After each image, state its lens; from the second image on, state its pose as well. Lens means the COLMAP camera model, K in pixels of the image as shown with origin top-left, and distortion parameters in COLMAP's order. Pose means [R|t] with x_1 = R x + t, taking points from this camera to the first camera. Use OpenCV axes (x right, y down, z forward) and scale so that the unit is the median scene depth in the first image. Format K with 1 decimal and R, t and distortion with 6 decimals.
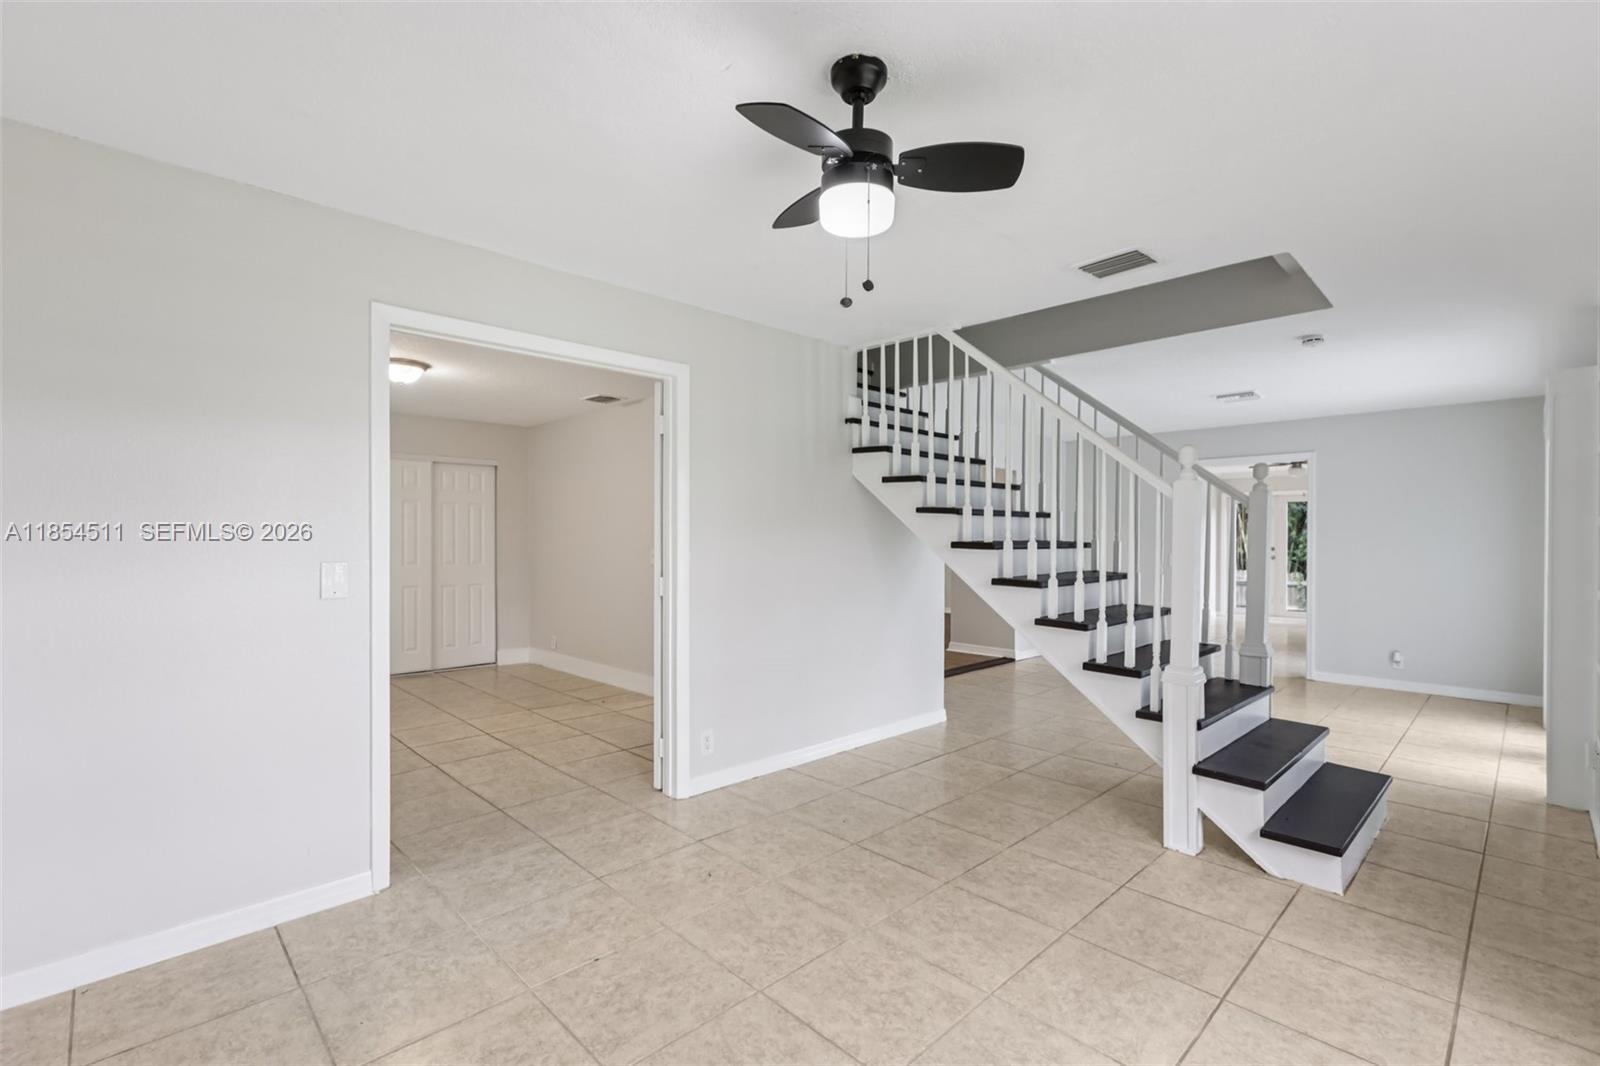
lens RADIAL K [[719.6, 0, 795.2], [0, 719.6, 539.1], [0, 0, 1]] dist [-0.001317, 0.002017]
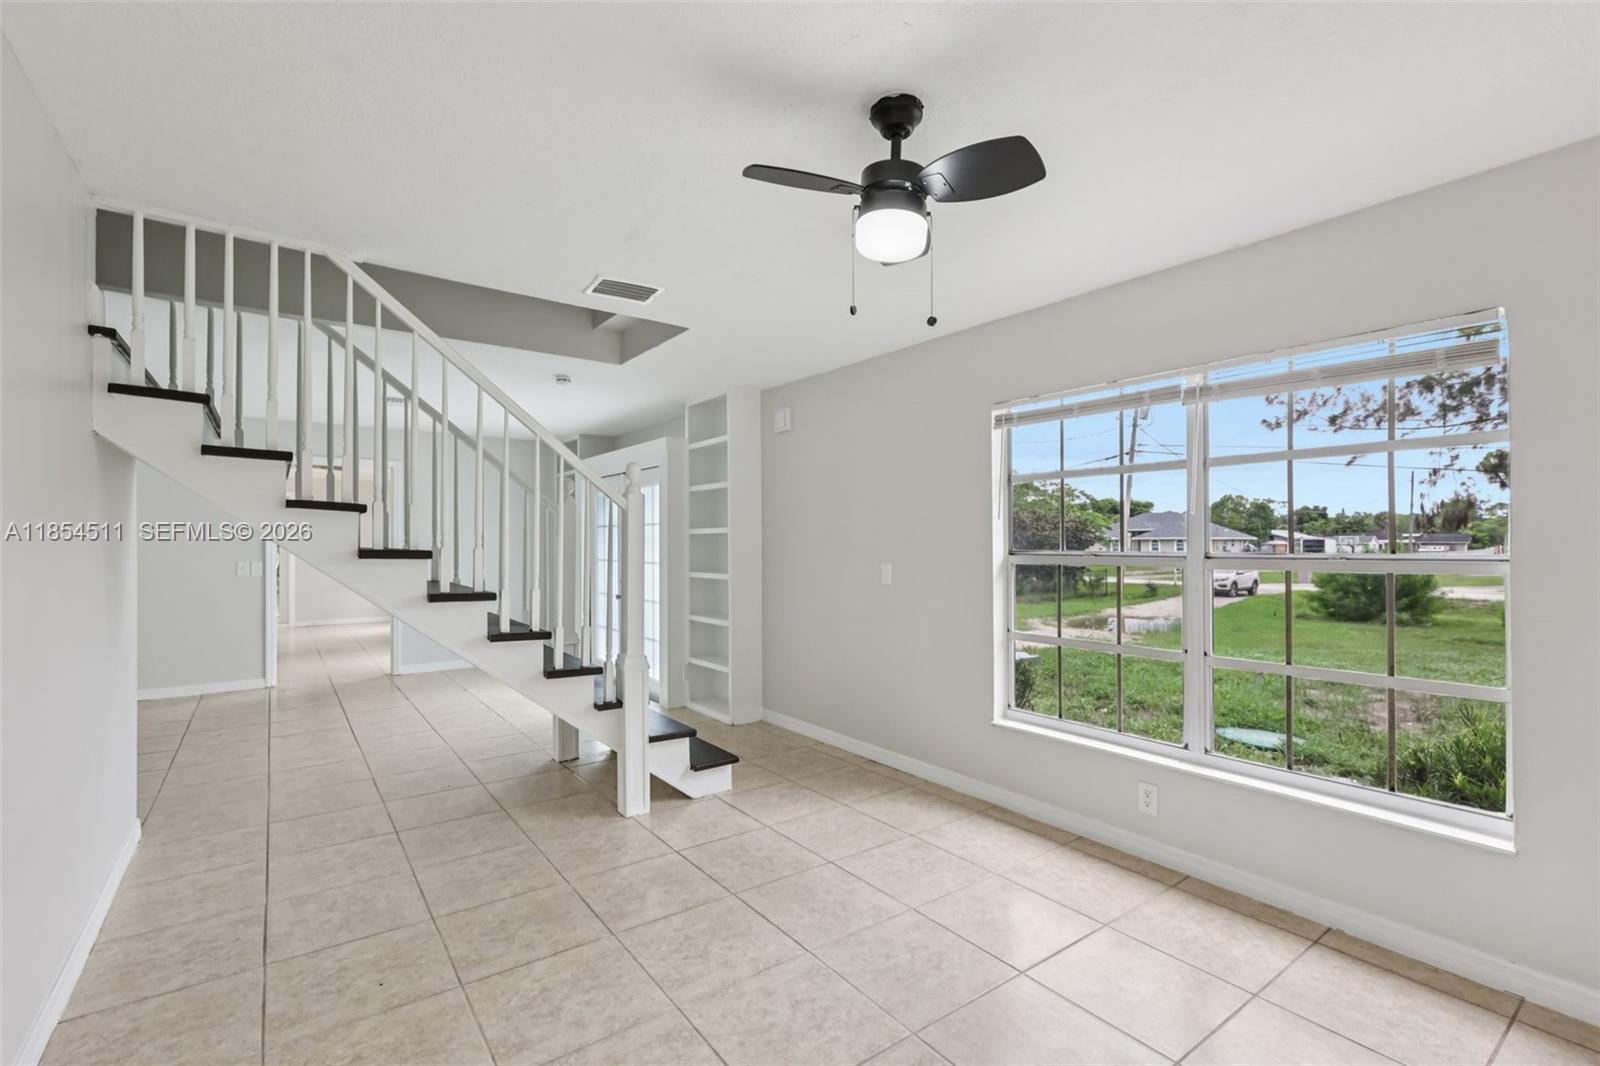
lens RADIAL K [[719.6, 0, 802.0], [0, 719.6, 537.5], [0, 0, 1]] dist [-0.001317, 0.002017]
pose [[0.127345, -0.000772, 0.991858, -0.507638], [0.003303, 0.999994, 0.000354, -0.009645], [-0.991853, 0.003231, 0.127346, 0.518614]]
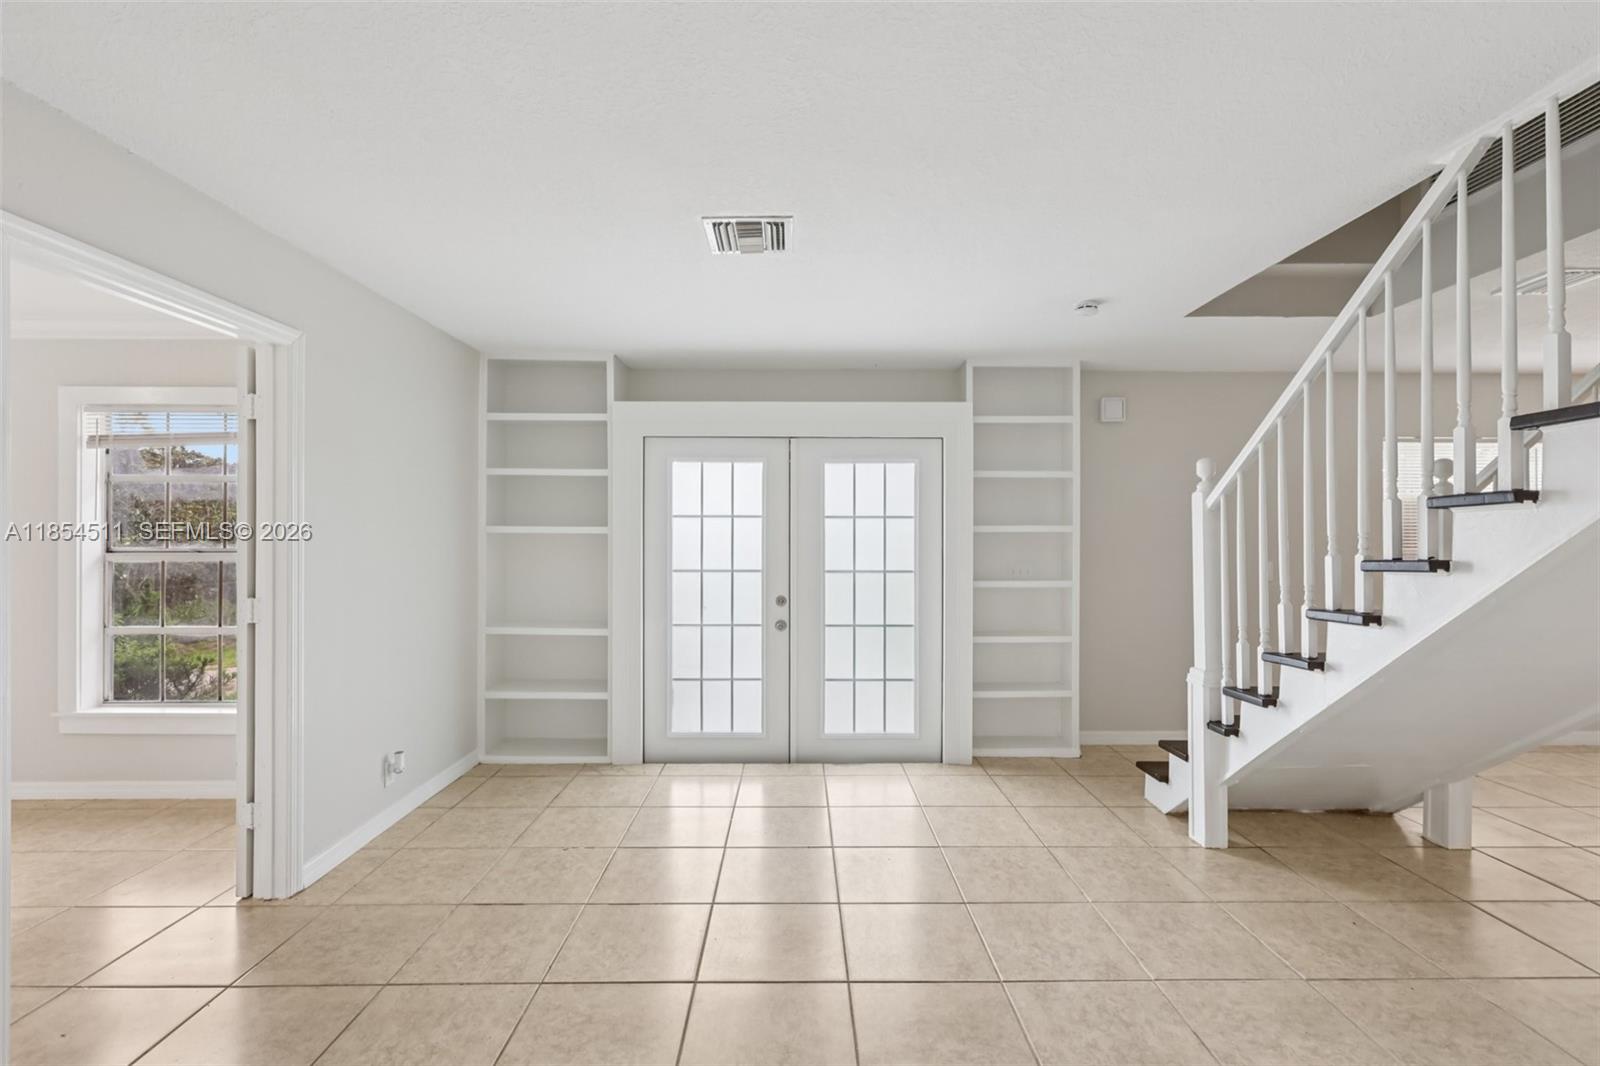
lens RADIAL K [[719.6, 0, 798.7], [0, 719.6, 525.2], [0, 0, 1]] dist [-0.001317, 0.002017]
pose [[-0.724390, 0.006116, 0.689364, 0.442422], [0.001873, 0.999974, -0.006903, -0.024013], [-0.689388, -0.003709, -0.724382, 2.140502]]
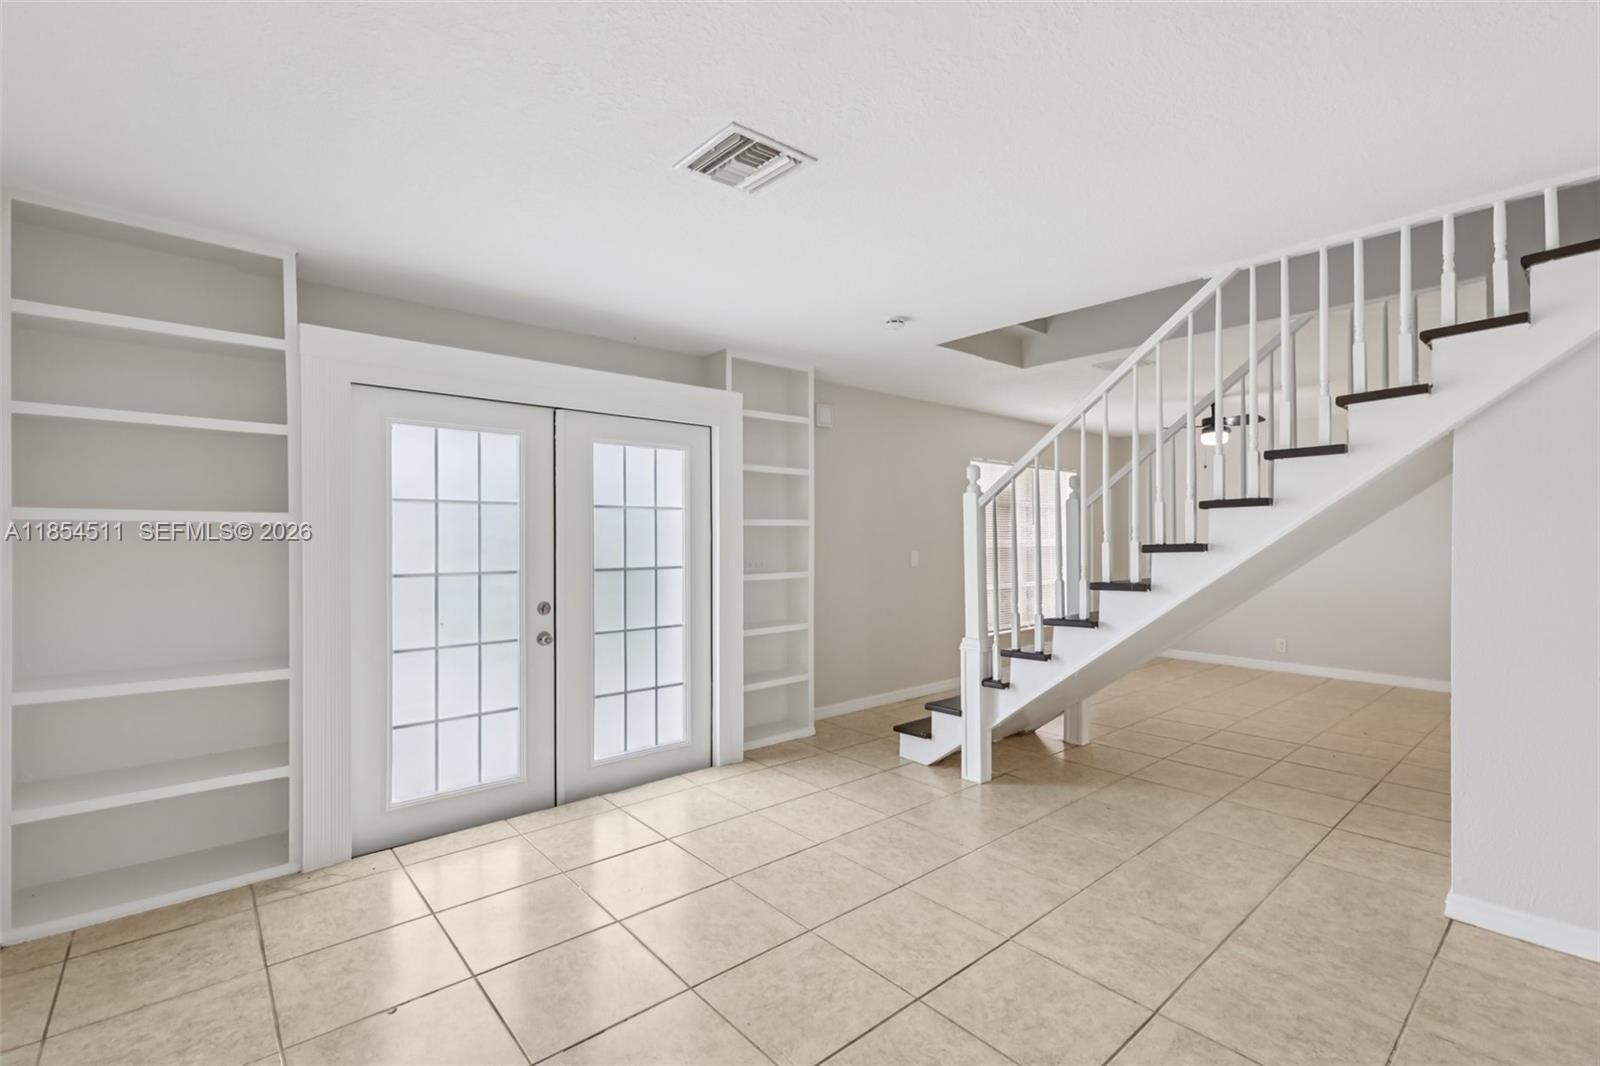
lens RADIAL K [[719.6, 0, 799.9], [0, 719.6, 526.9], [0, 0, 1]] dist [-0.001317, 0.002017]
pose [[-0.998643, -0.003061, 0.051998, 0.924198], [-0.003133, 0.999994, -0.001305, -0.015627], [-0.051994, -0.001466, -0.998646, 2.251458]]
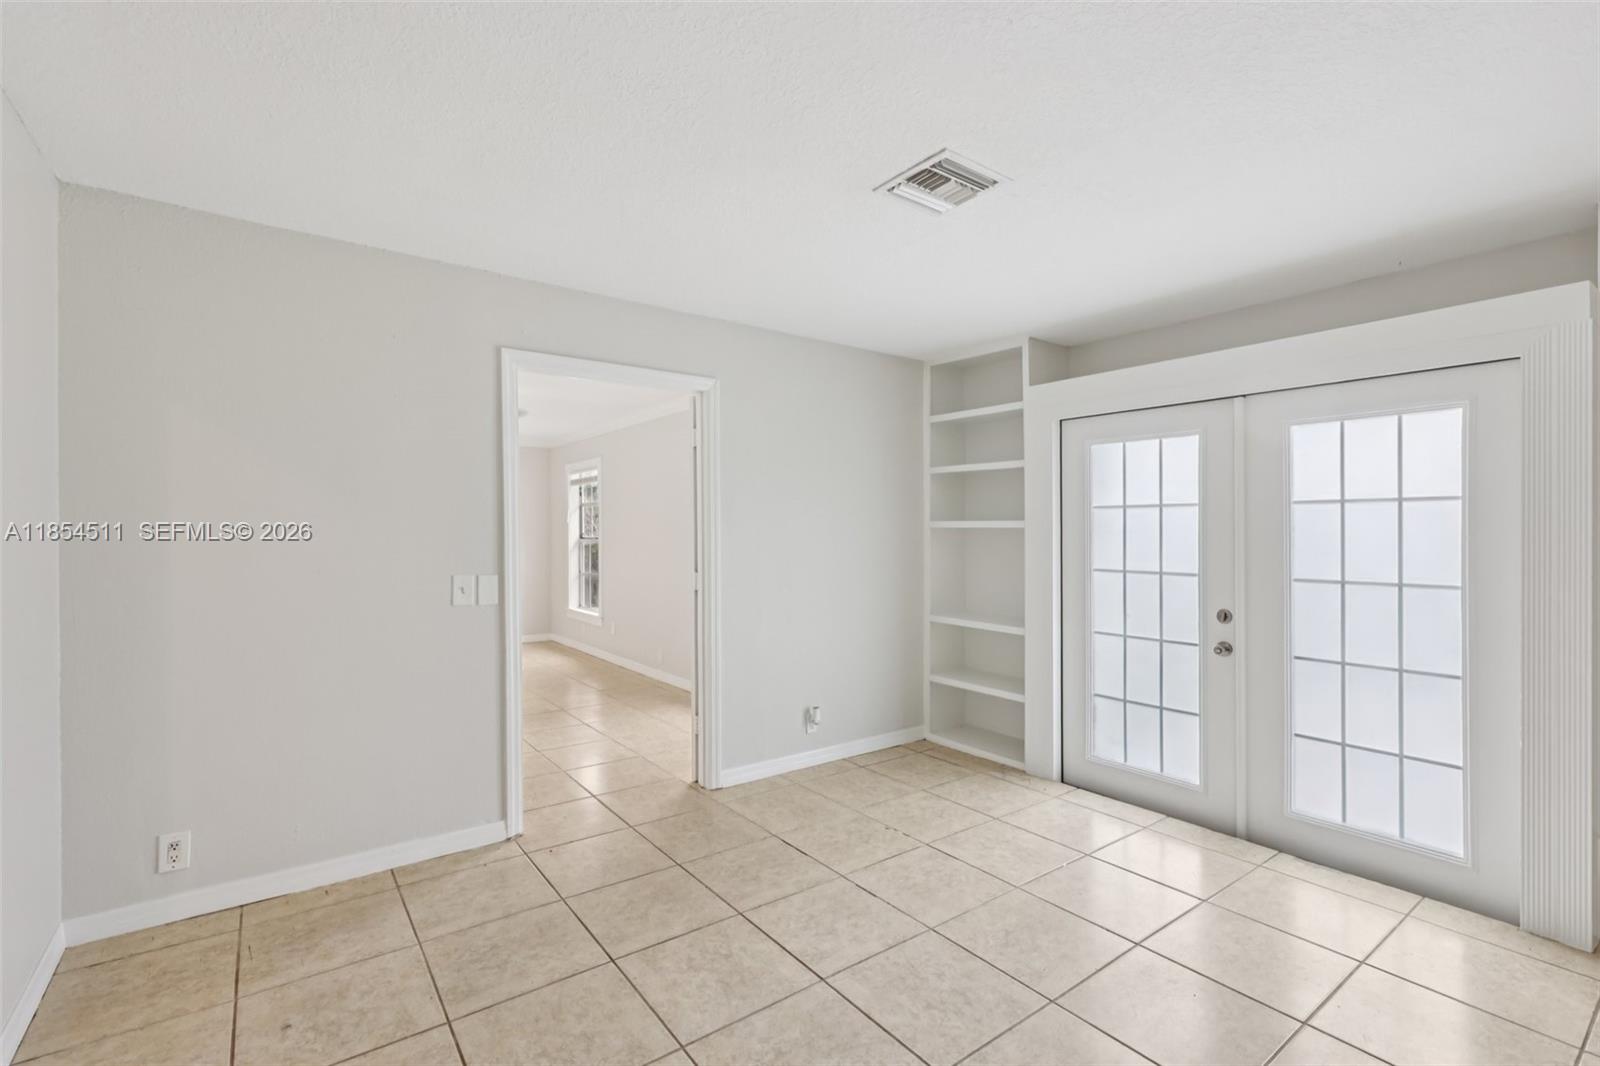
lens RADIAL K [[719.6, 0, 802.1], [0, 719.6, 526.9], [0, 0, 1]] dist [-0.001317, 0.002017]
pose [[0.122867, 0.006629, 0.992401, 0.325763], [0.003488, 0.999969, -0.007112, -0.012691], [-0.992417, 0.004336, 0.122840, 1.677536]]
